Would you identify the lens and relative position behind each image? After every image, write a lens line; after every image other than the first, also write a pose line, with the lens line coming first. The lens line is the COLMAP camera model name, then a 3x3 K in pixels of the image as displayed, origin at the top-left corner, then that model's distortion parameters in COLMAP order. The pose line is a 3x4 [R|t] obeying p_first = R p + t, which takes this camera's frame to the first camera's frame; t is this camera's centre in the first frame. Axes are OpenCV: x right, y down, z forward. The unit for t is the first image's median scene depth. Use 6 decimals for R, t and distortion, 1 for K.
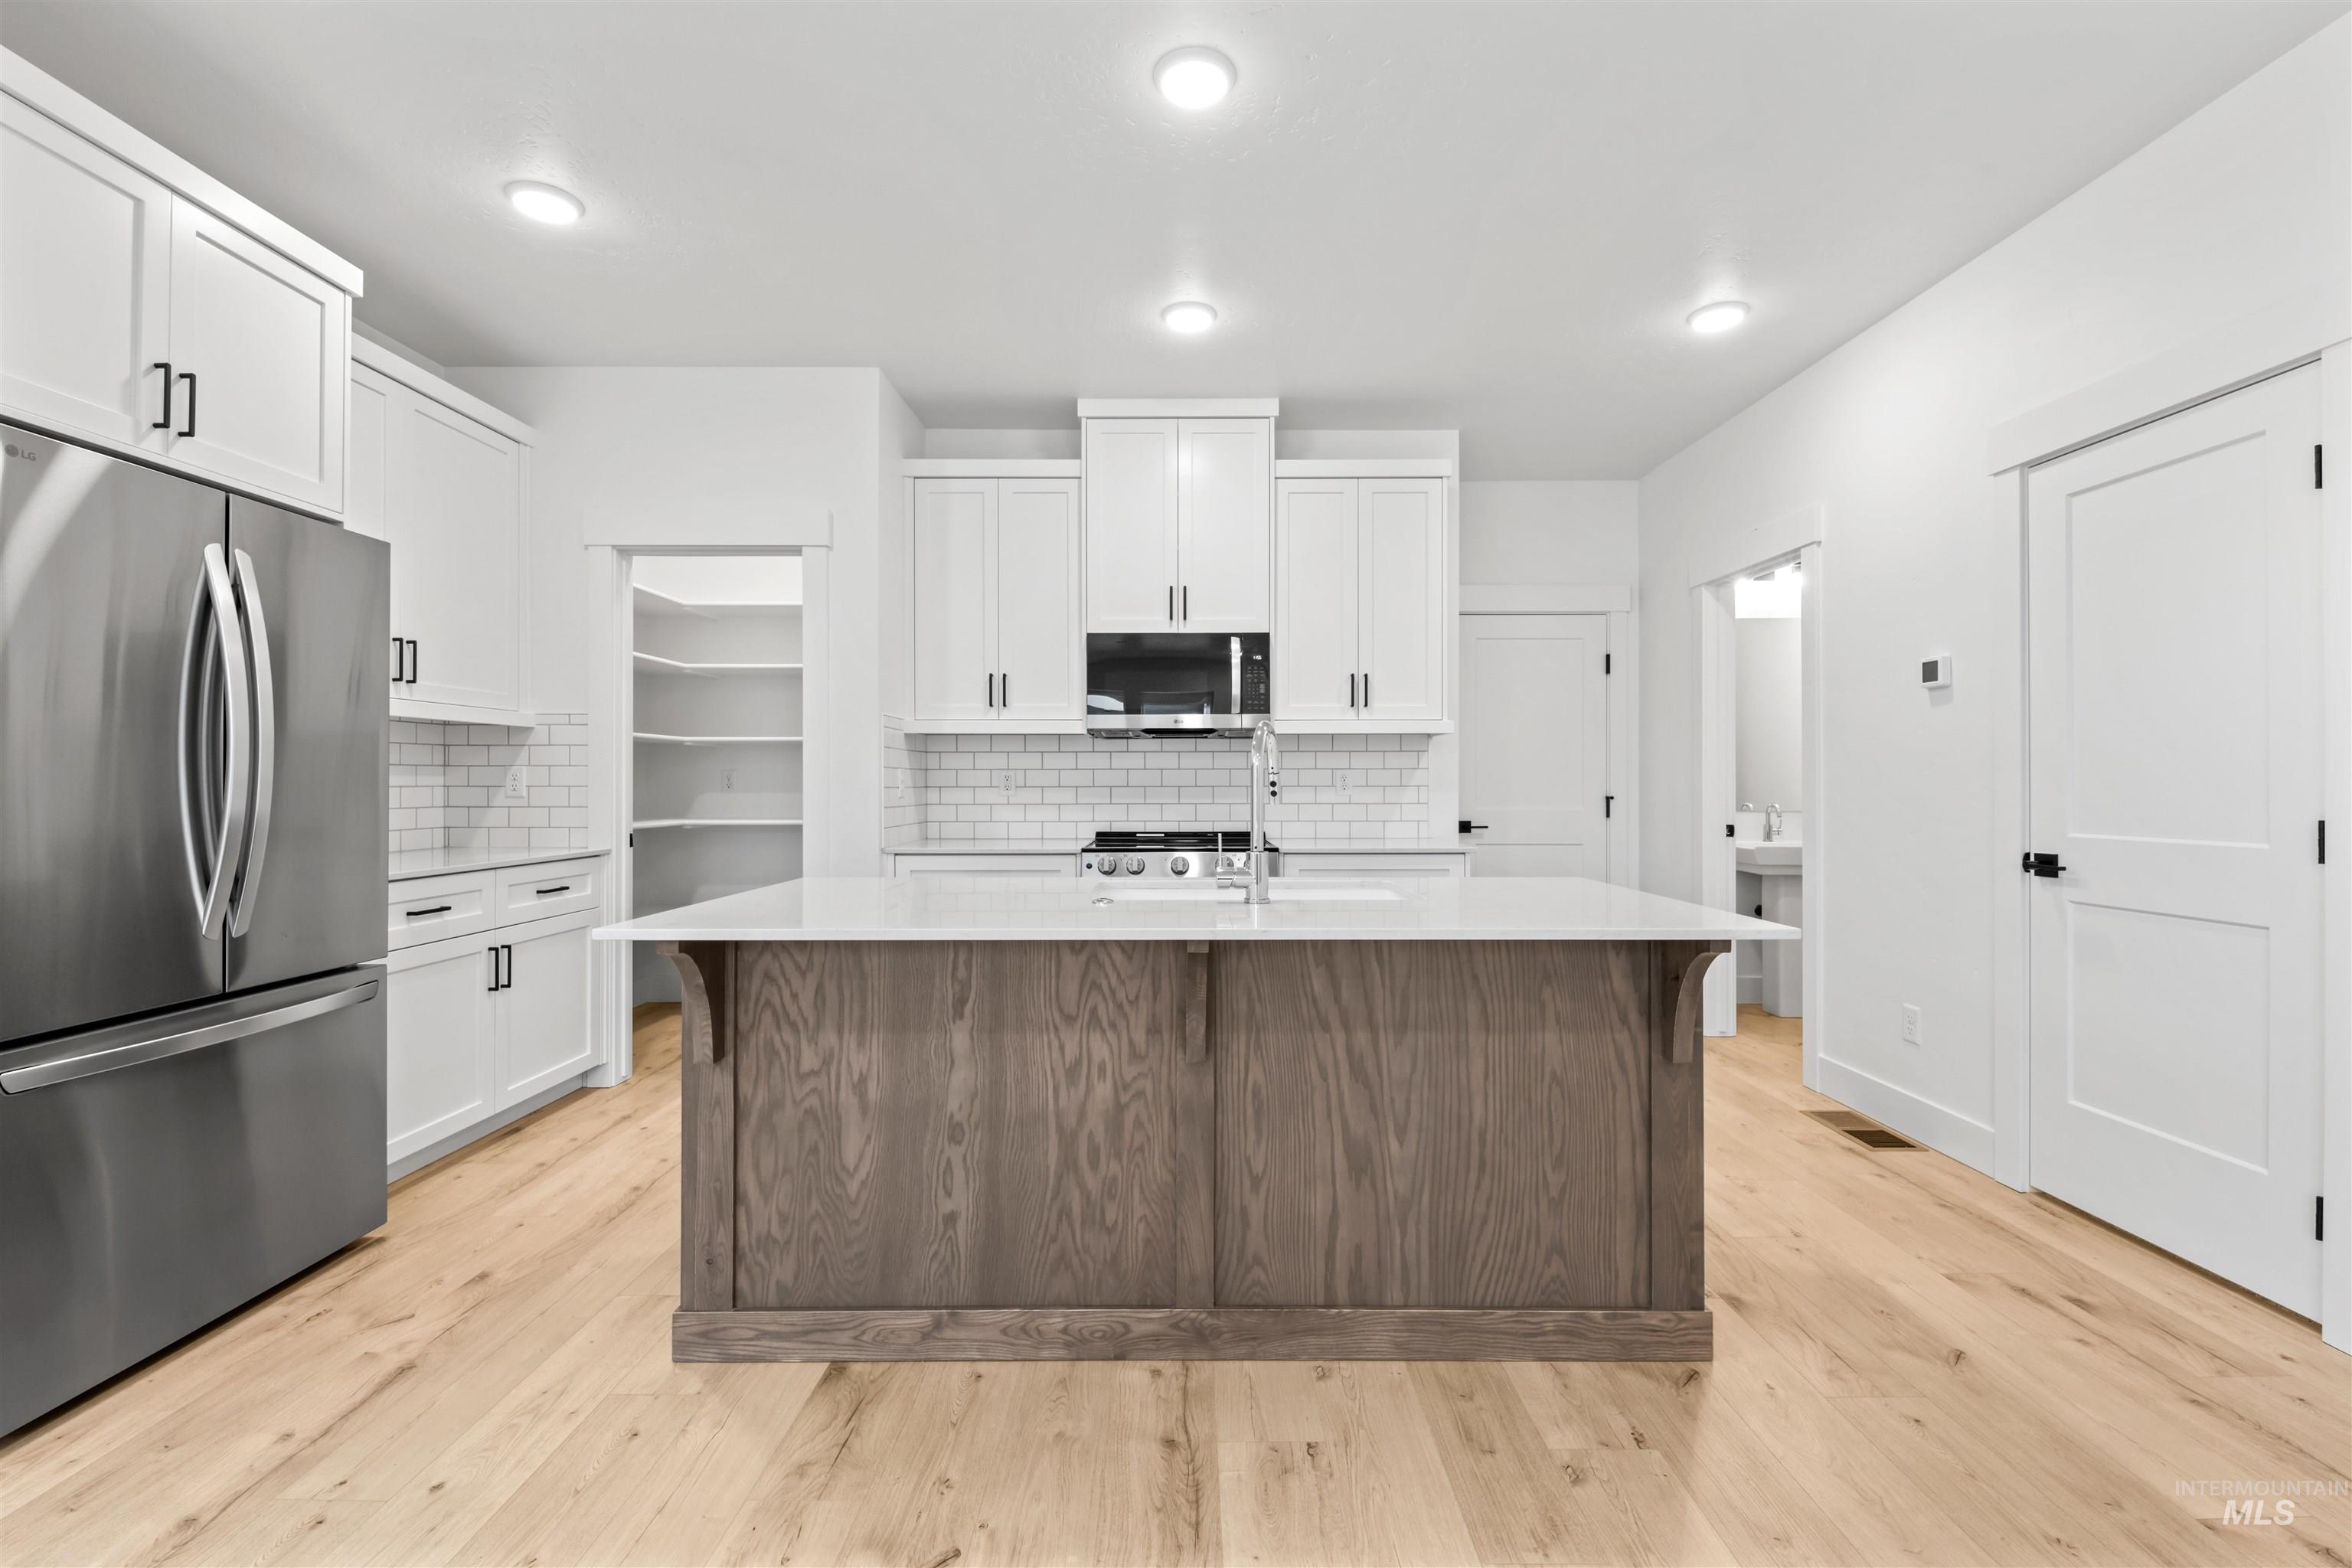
lens RADIAL K [[1006.8, 0, 1181.6], [0, 1006.8, 779.3], [0, 0, 1]] dist [0.008881, -0.010530]
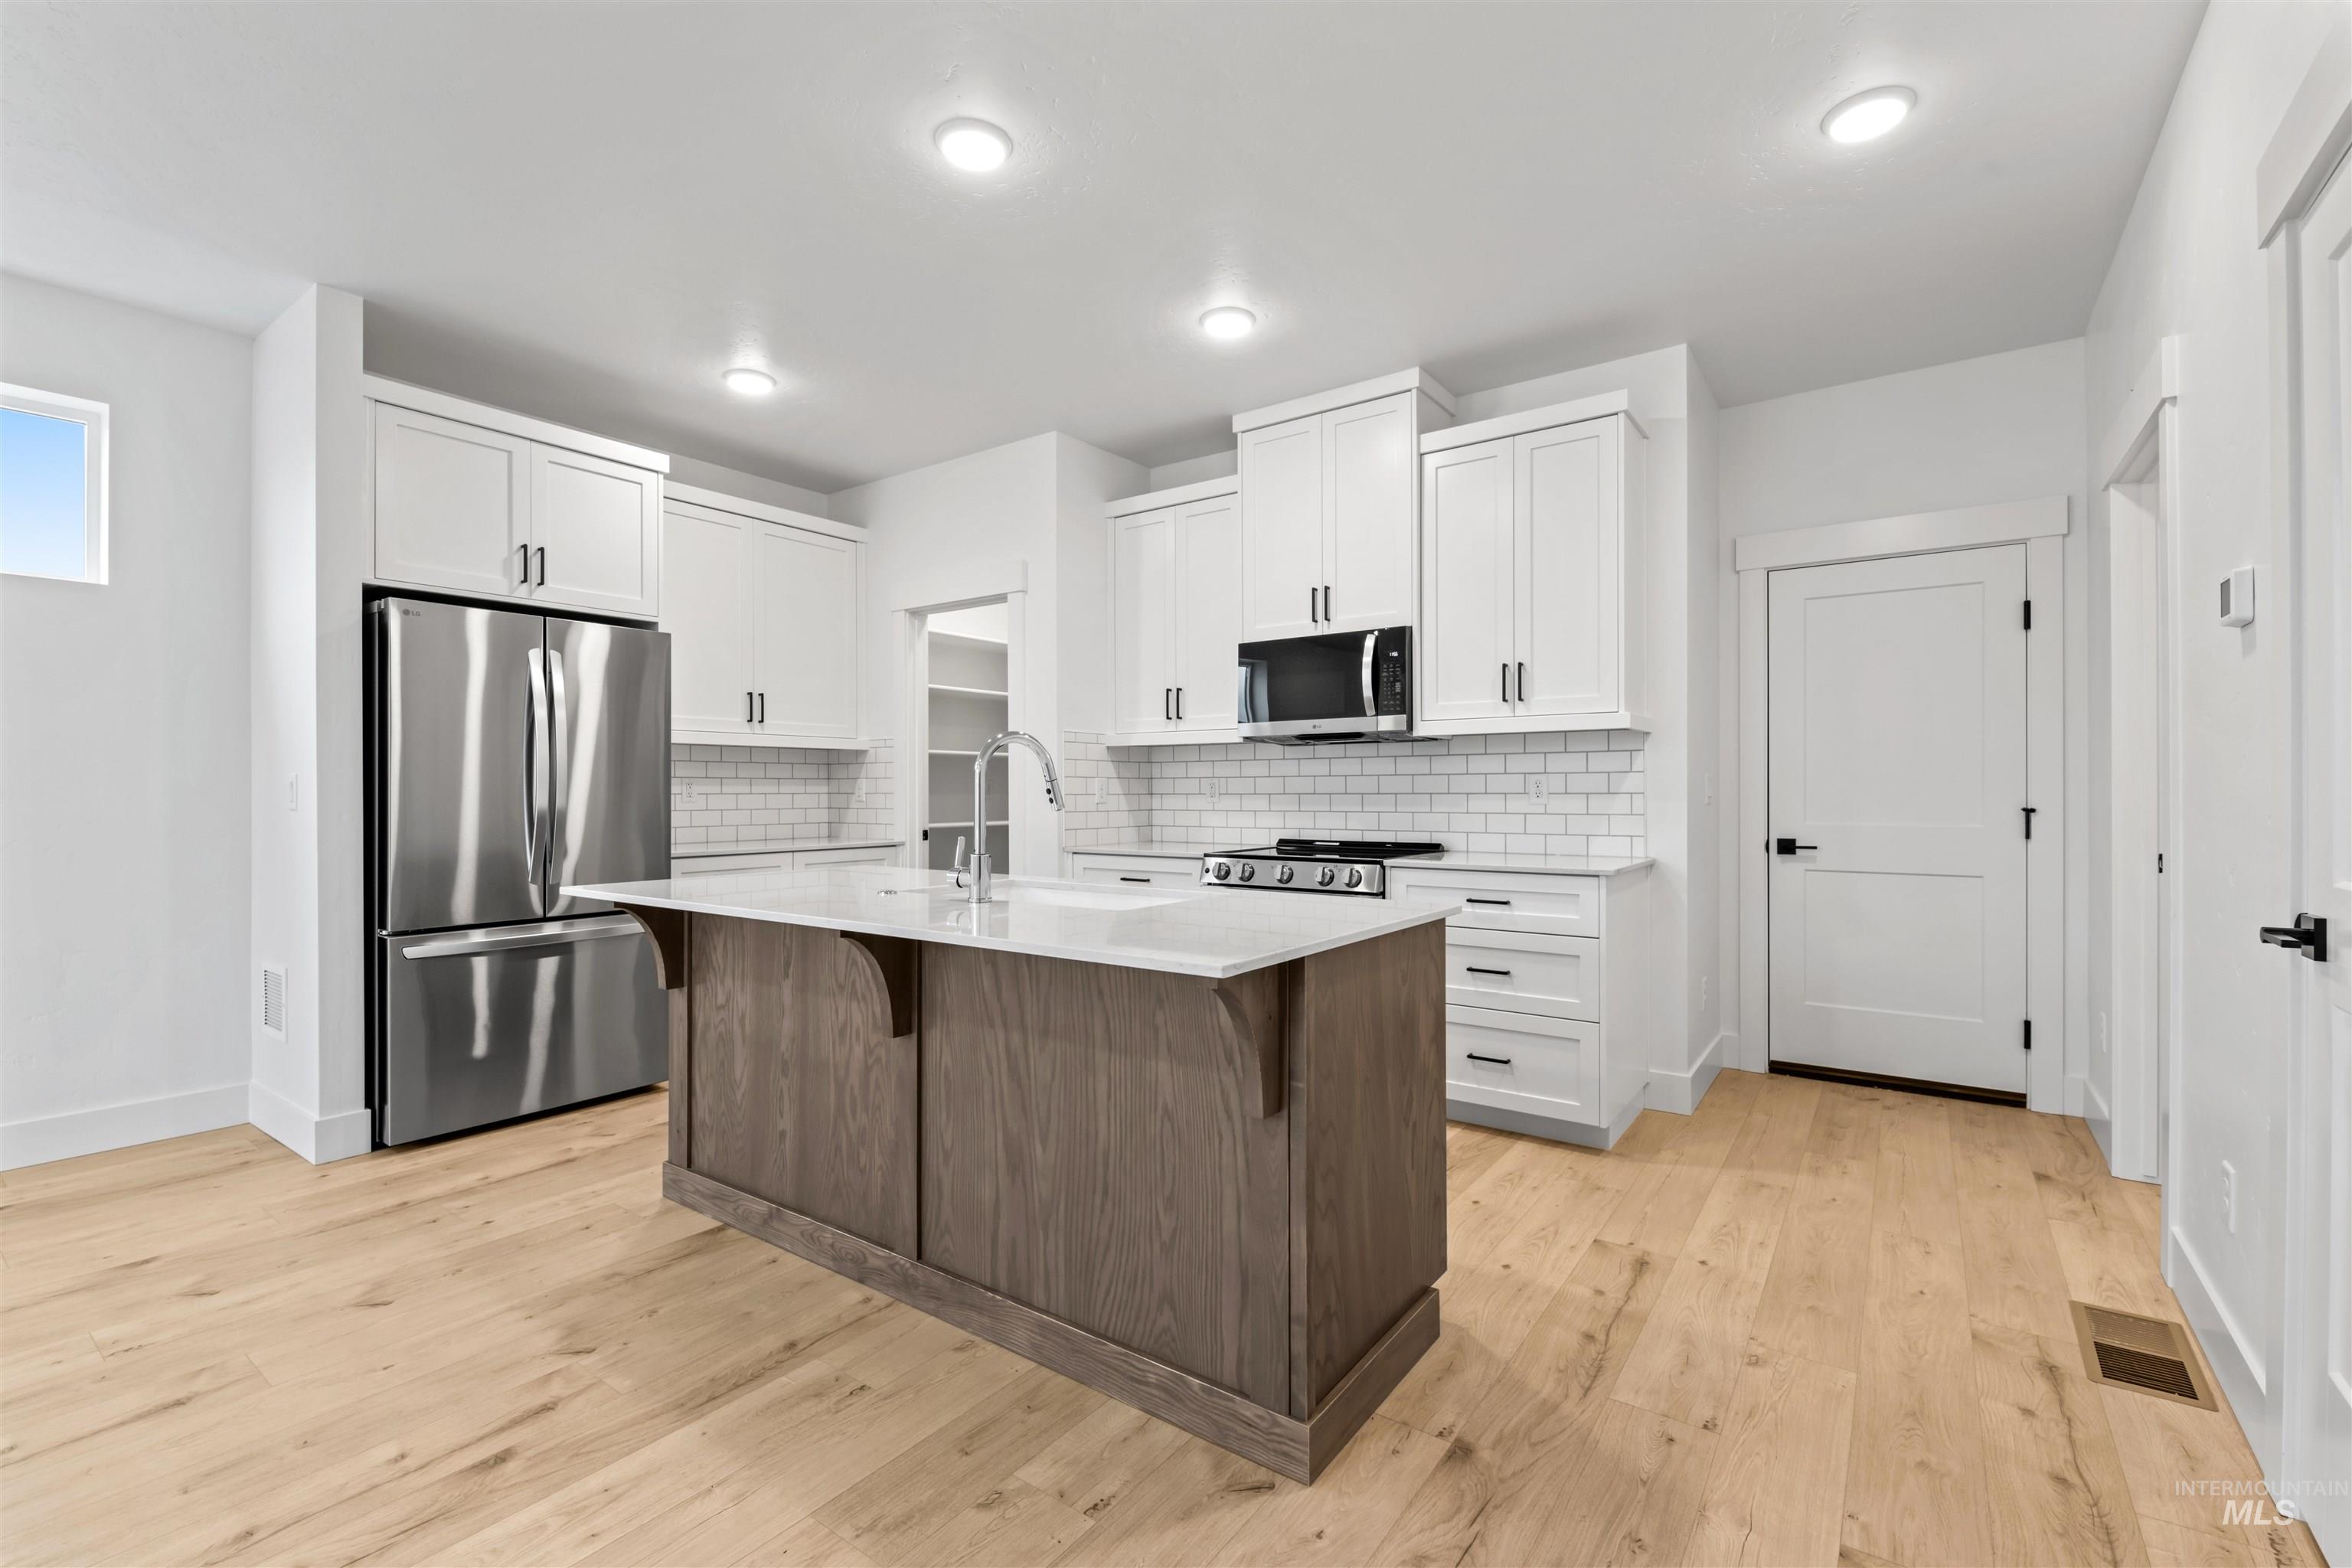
lens RADIAL K [[1012.4, 0, 1175.1], [0, 1012.4, 792.5], [0, 0, 1]] dist [0.009447, -0.010449]
pose [[0.810517, -0.000476, -0.585714, 0.914117], [0.003647, 0.999984, 0.004235, 0.002671], [0.585703, -0.005569, 0.810506, 0.259697]]
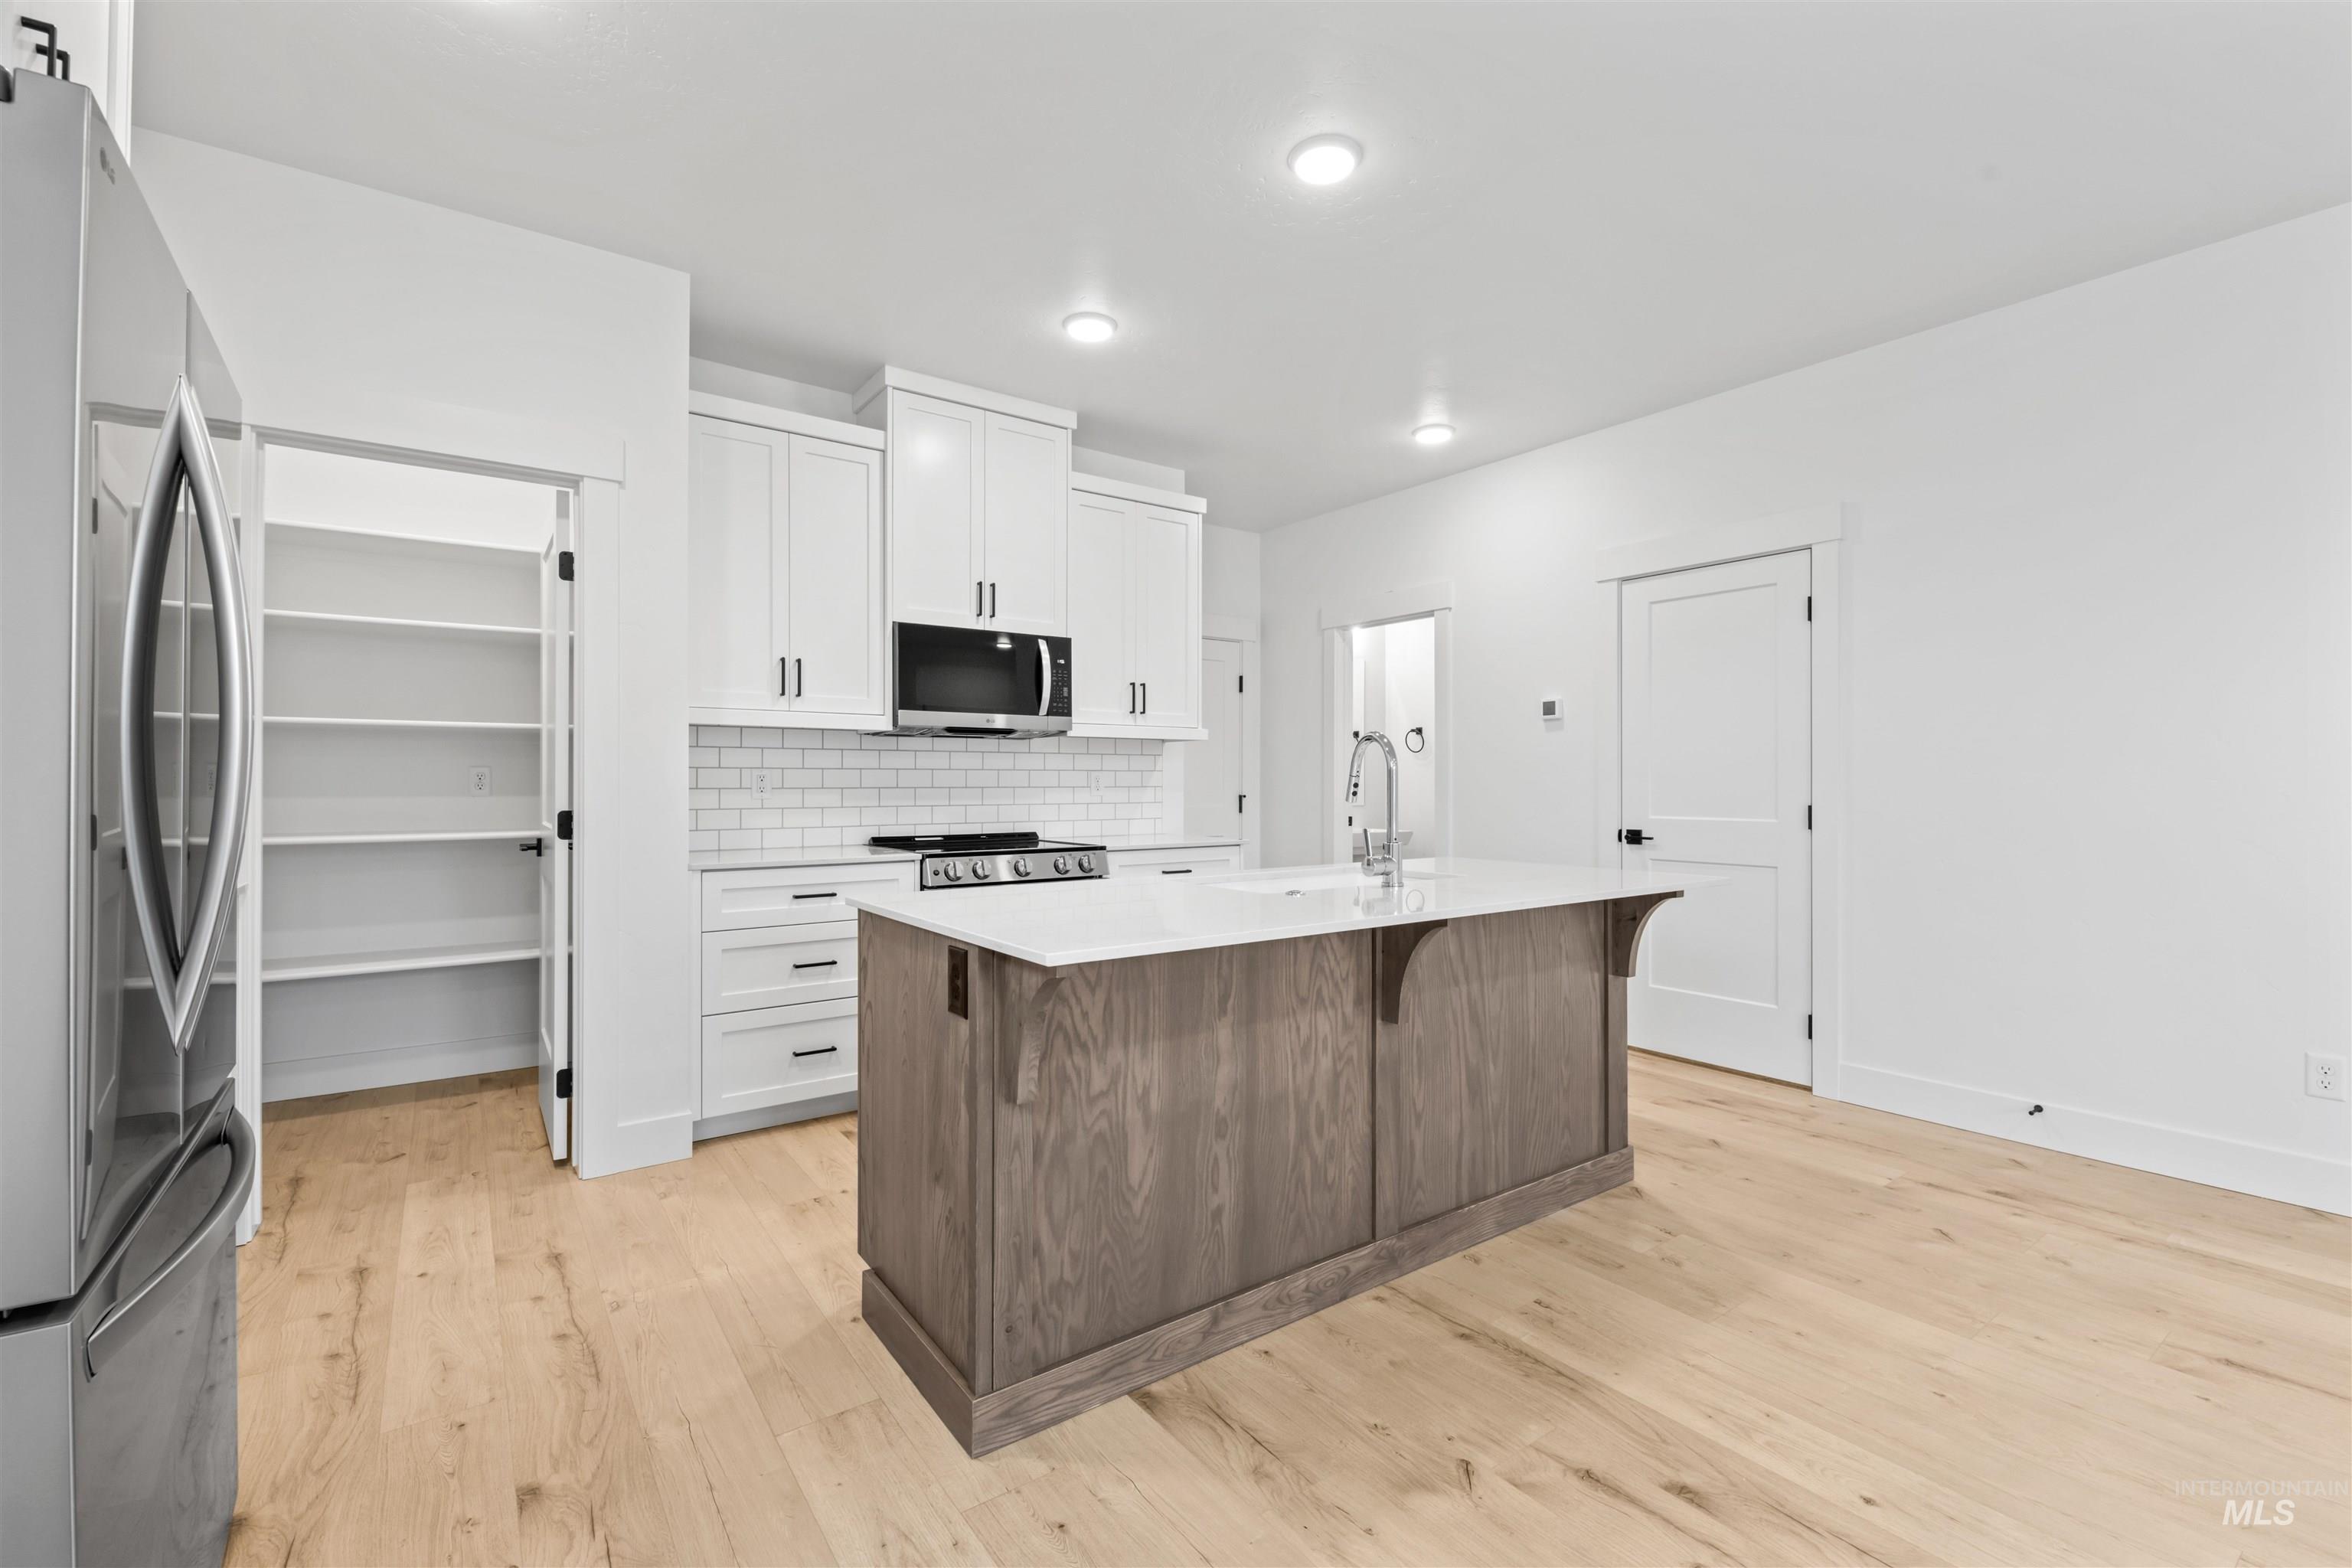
lens RADIAL K [[1006.8, 0, 1181.6], [0, 1006.8, 779.3], [0, 0, 1]] dist [0.008881, -0.010530]
pose [[0.808571, 0.002932, 0.588392, -0.856764], [-0.002786, 0.999995, -0.001156, -0.000422], [-0.588392, -0.000705, 0.808575, 0.199578]]
